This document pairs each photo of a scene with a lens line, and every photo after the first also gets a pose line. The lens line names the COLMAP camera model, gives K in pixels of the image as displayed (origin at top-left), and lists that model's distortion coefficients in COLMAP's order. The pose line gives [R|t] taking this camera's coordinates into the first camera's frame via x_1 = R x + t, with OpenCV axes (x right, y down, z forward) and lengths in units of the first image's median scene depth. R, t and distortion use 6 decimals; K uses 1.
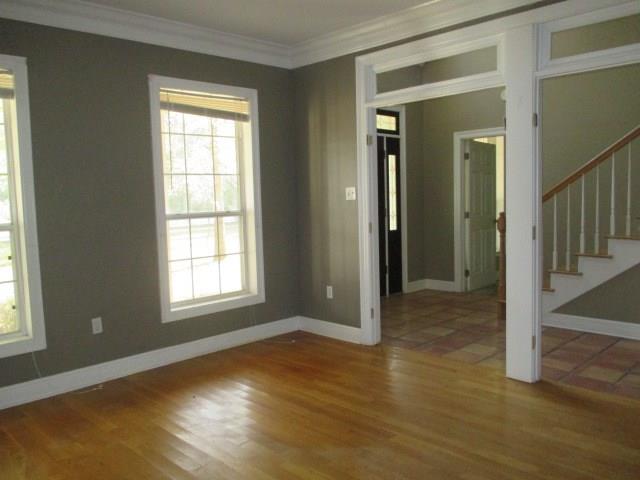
lens RADIAL K [[527.4, 0, 320.7], [0, 527.4, 241.9], [0, 0, 1]] dist [-0.032777, -0.003898]
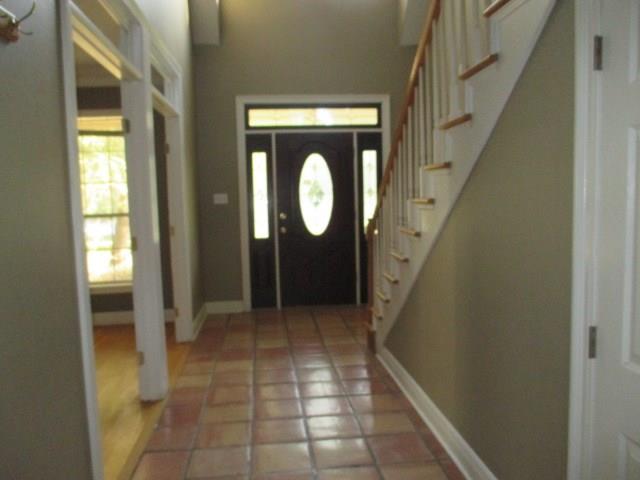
lens RADIAL K [[527.4, 0, 318.6], [0, 527.4, 240.0], [0, 0, 1]] dist [-0.032777, -0.003898]
pose [[0.755388, 0.052760, -0.653150, 0.675884], [-0.044632, 0.998581, 0.029044, -0.035458], [0.653756, 0.007212, 0.756671, 0.259222]]
